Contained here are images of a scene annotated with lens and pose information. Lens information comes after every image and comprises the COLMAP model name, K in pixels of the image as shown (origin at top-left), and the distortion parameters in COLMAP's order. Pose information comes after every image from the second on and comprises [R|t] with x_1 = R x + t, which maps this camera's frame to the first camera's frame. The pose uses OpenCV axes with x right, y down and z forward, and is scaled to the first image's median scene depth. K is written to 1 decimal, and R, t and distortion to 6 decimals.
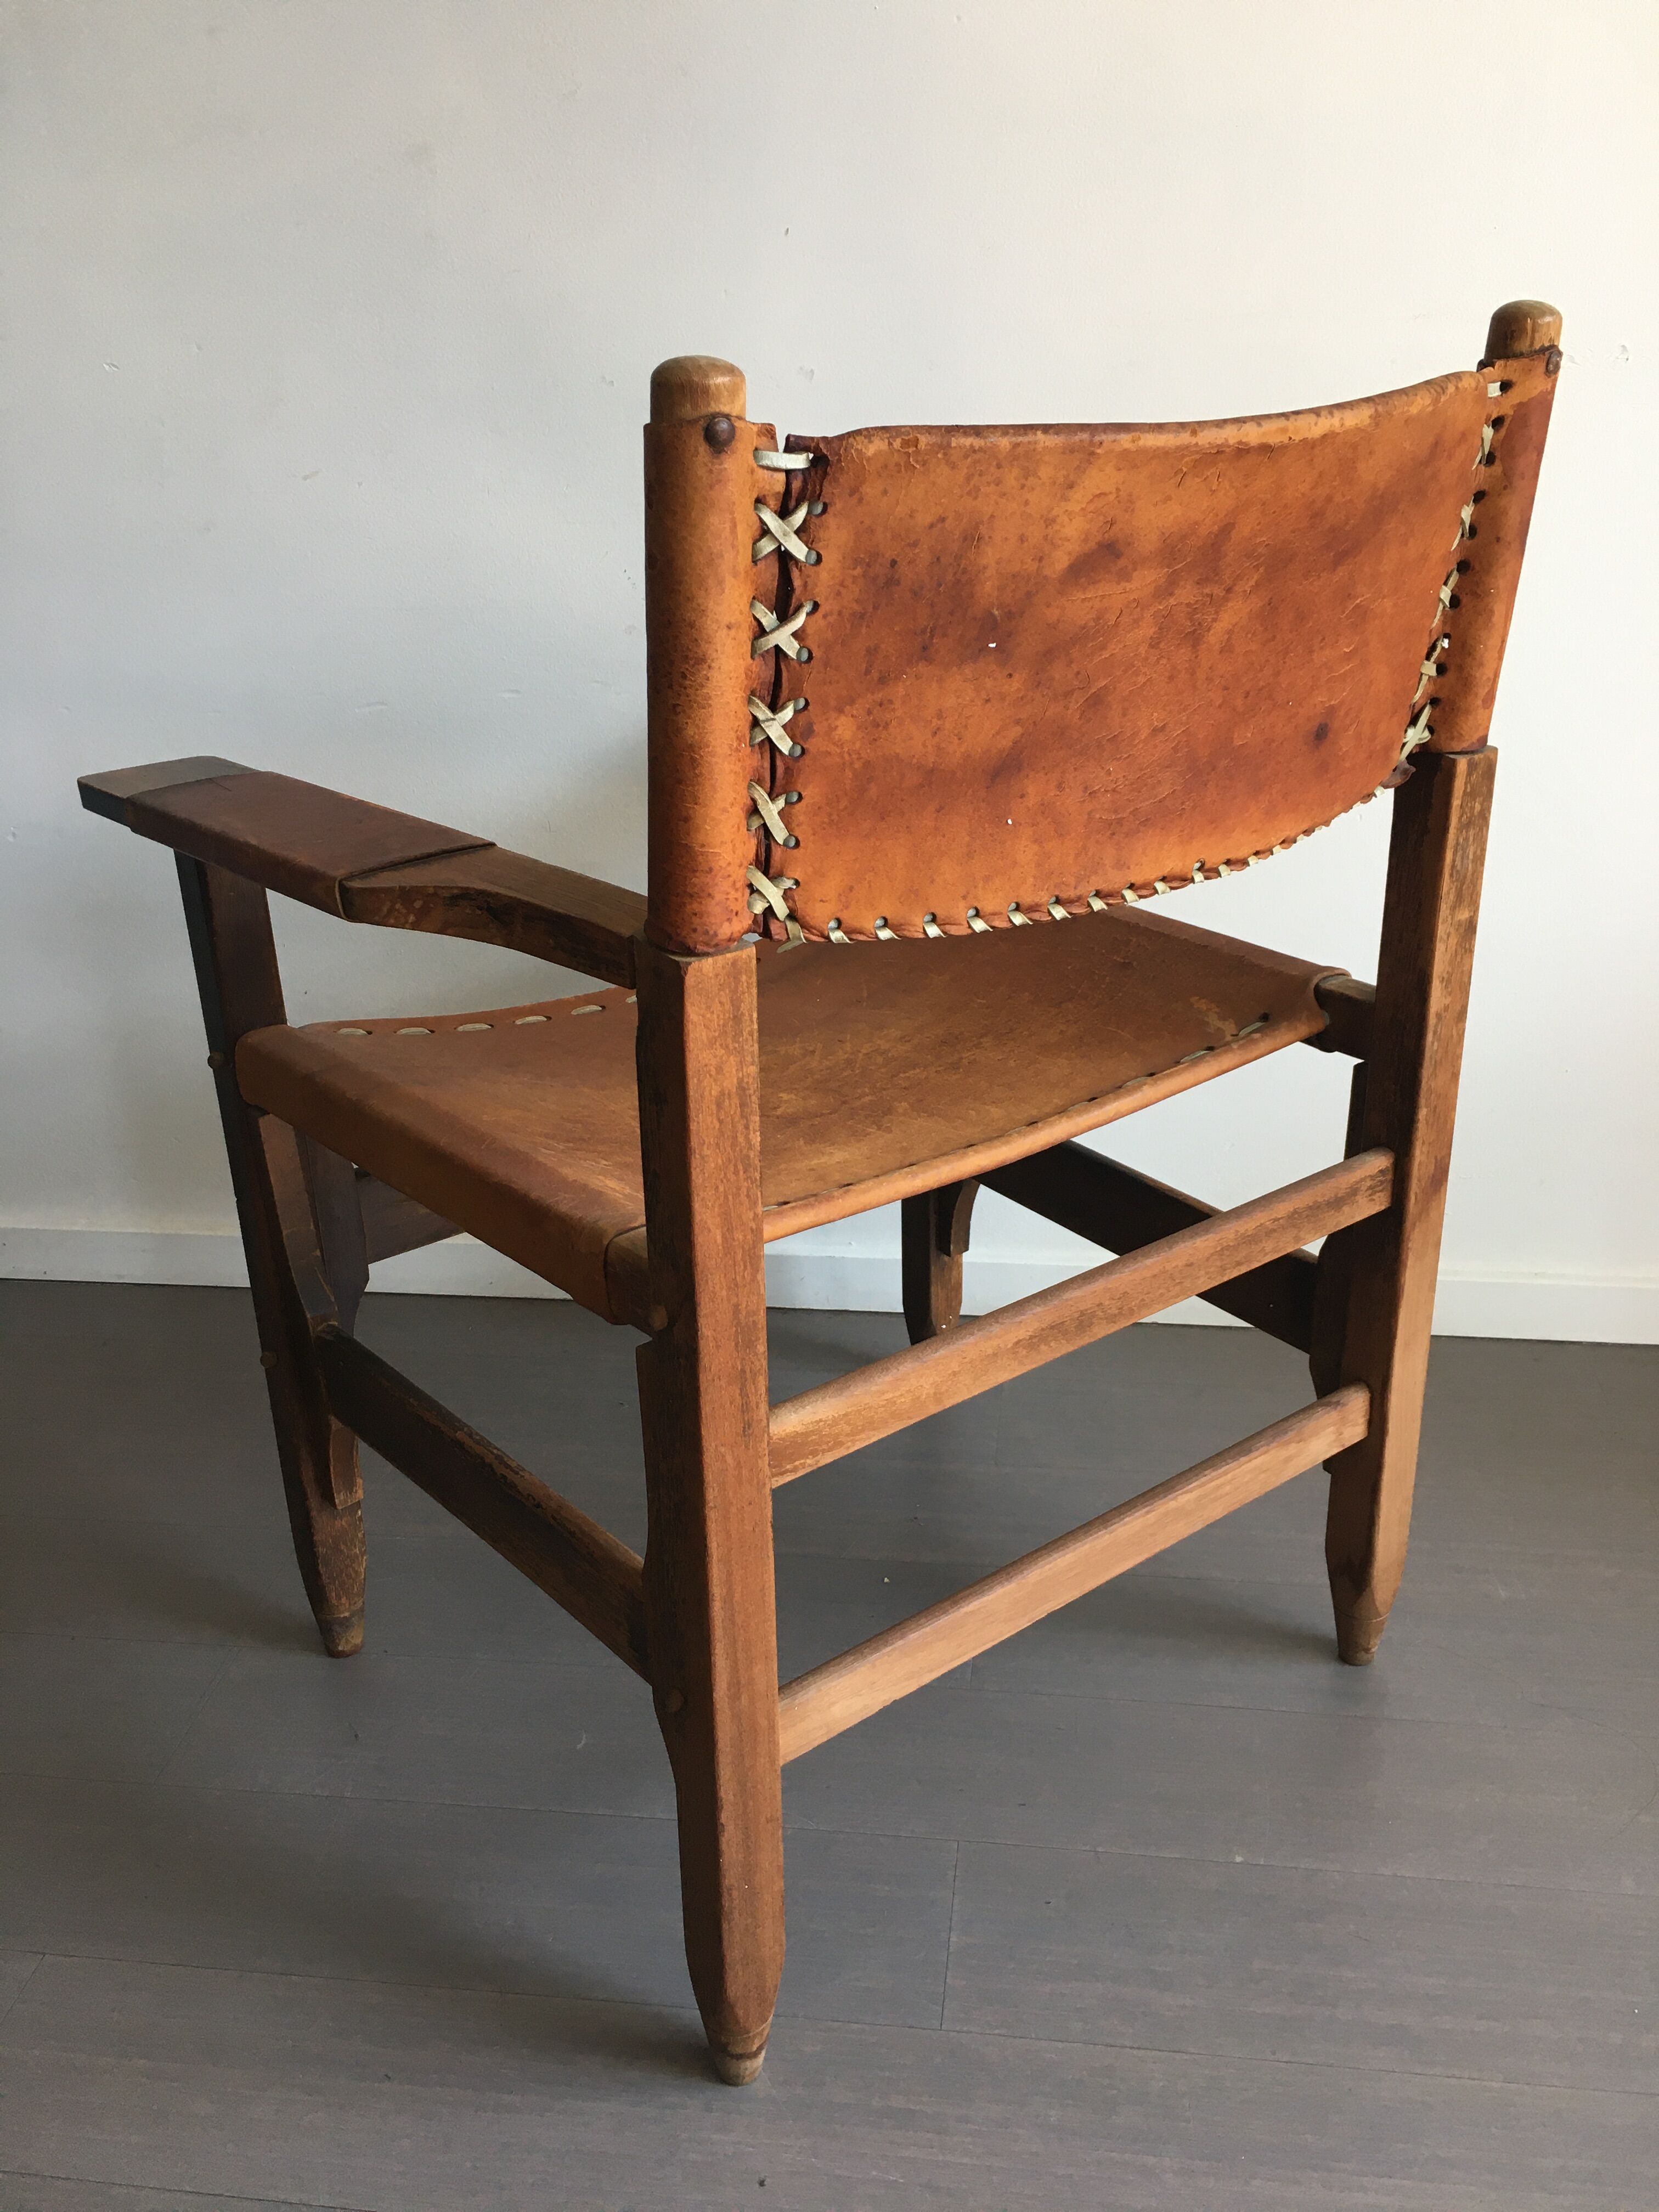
lens RADIAL K [[1889.2, 0, 830.6], [0, 1889.2, 1097.5], [0, 0, 1]] dist [0.006992, -0.025039]
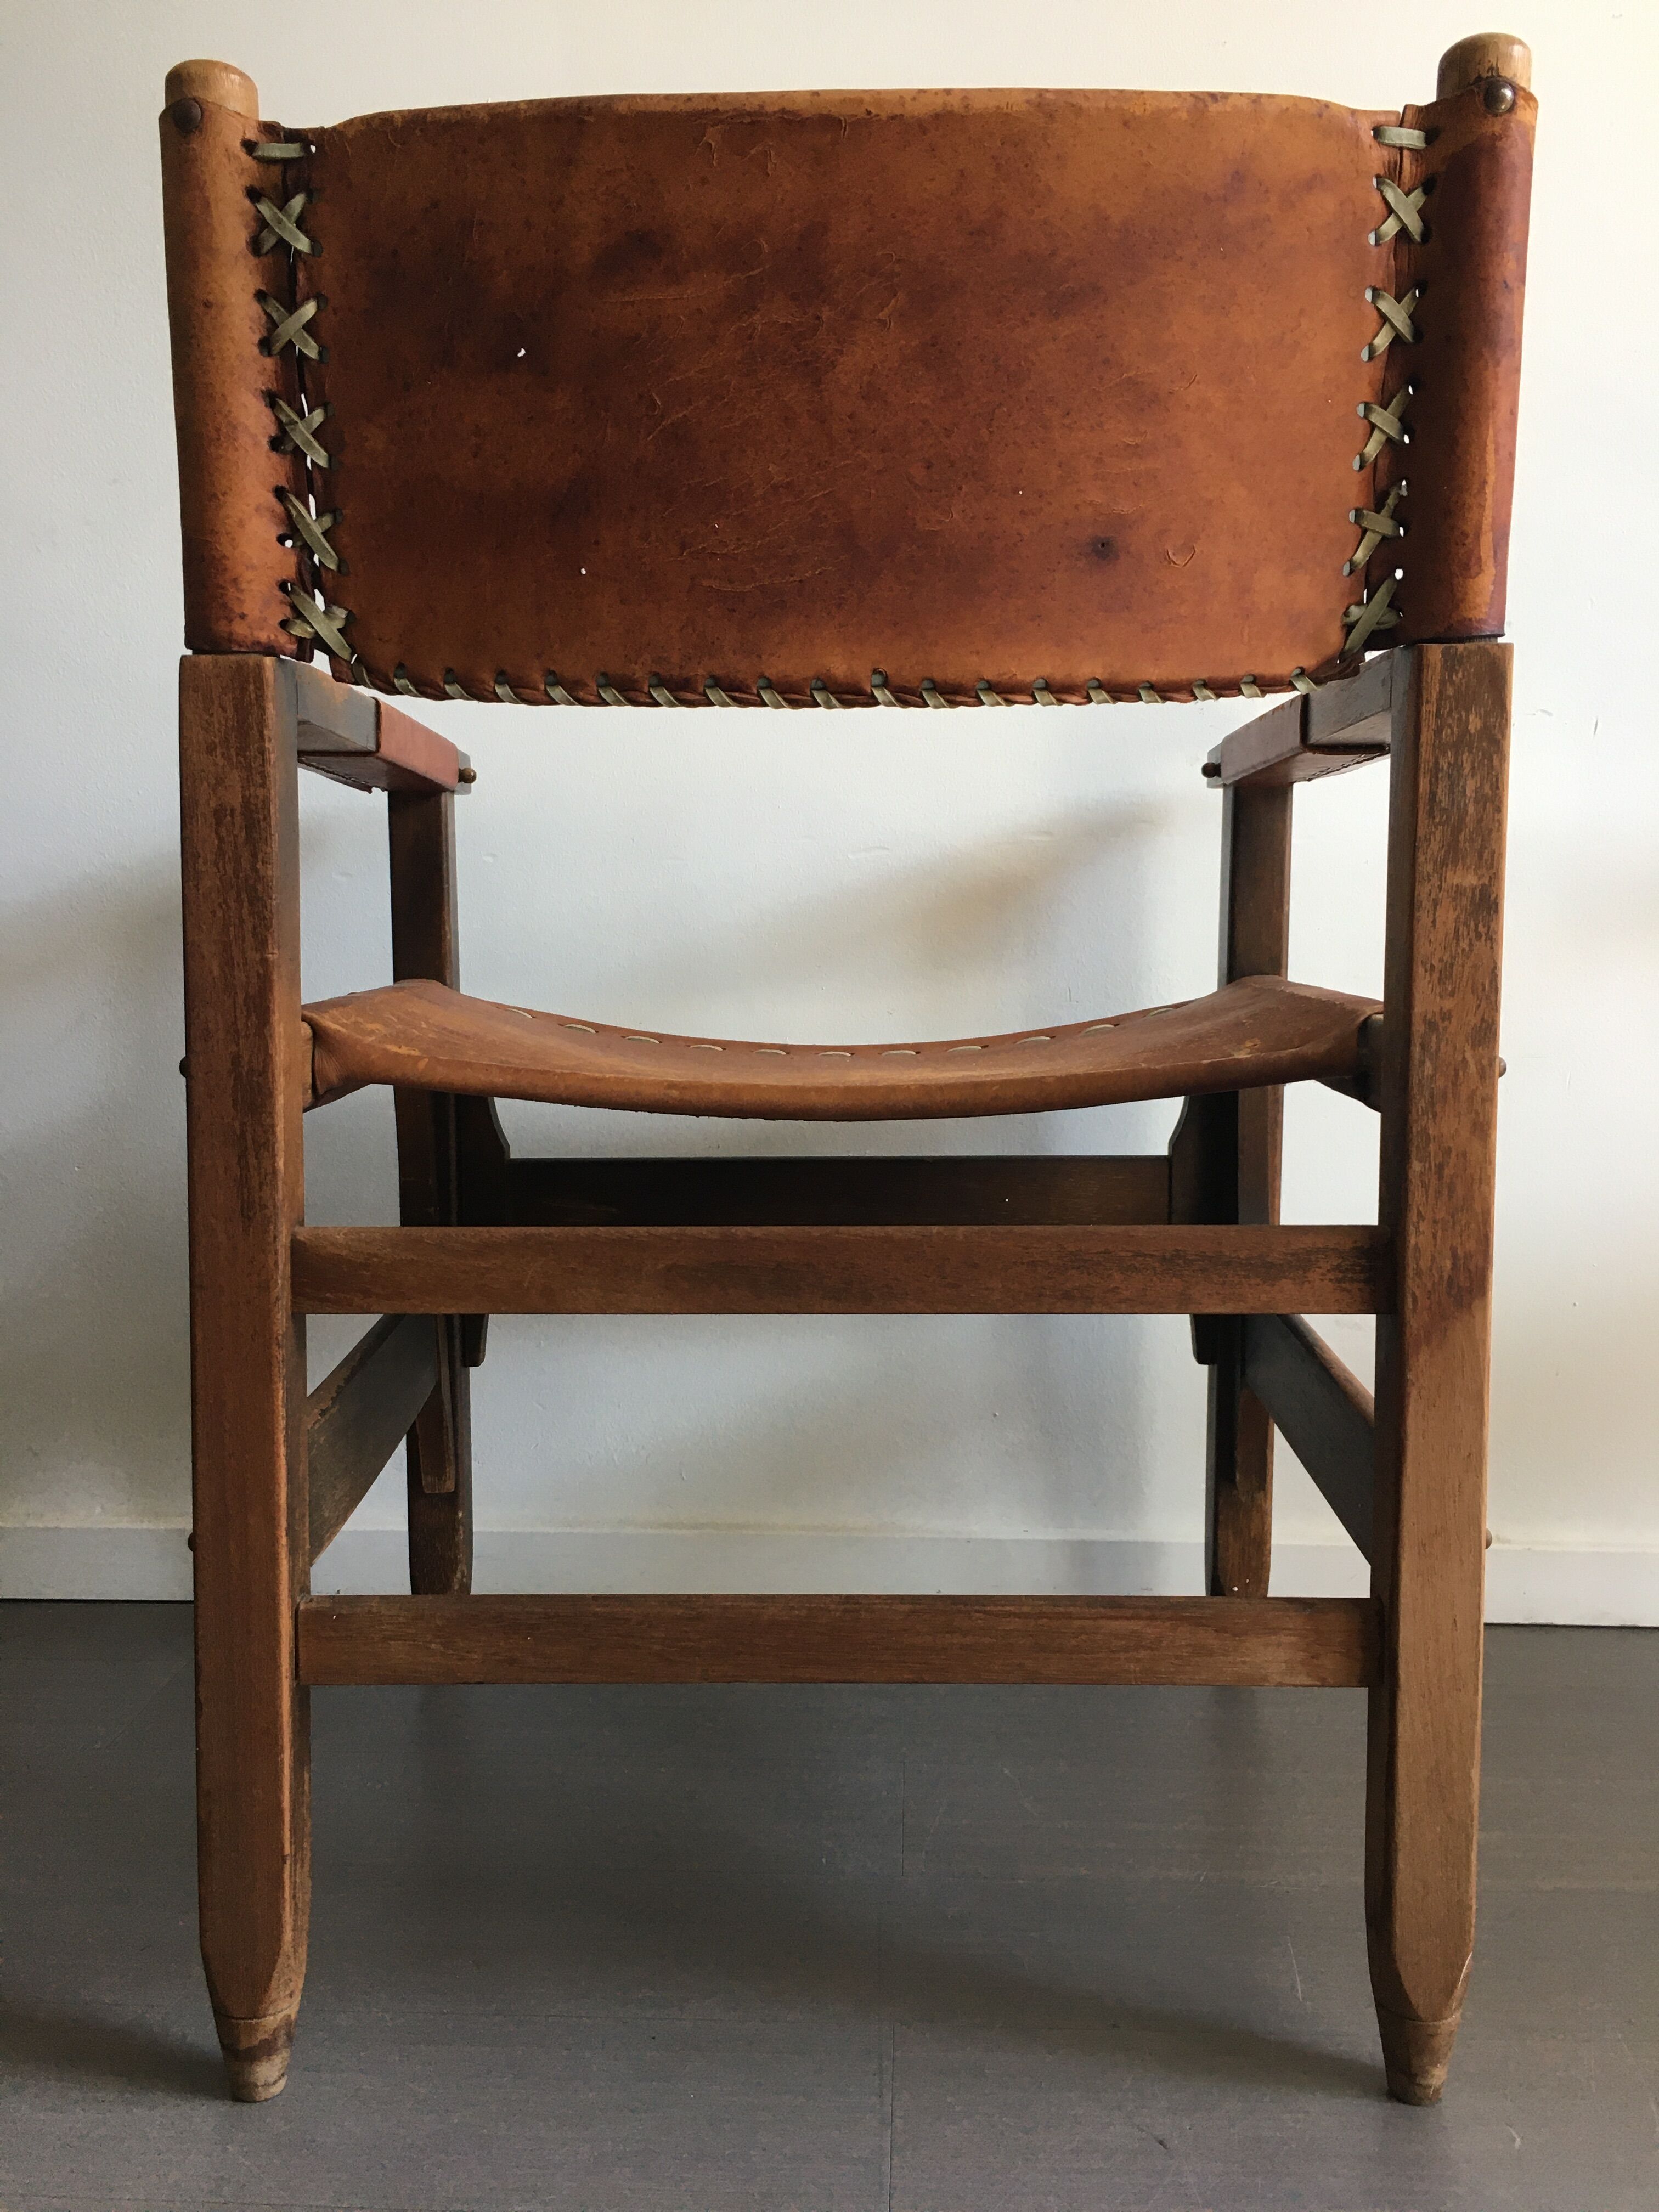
lens RADIAL K [[1889.2, 0, 826.4], [0, 1889.2, 1113.6], [0, 0, 1]] dist [0.006992, -0.025039]
pose [[0.797120, 0.100552, -0.595389, 0.768122], [-0.256237, 0.949180, -0.182754, 0.240350], [0.546756, 0.298238, 0.782376, 0.444545]]
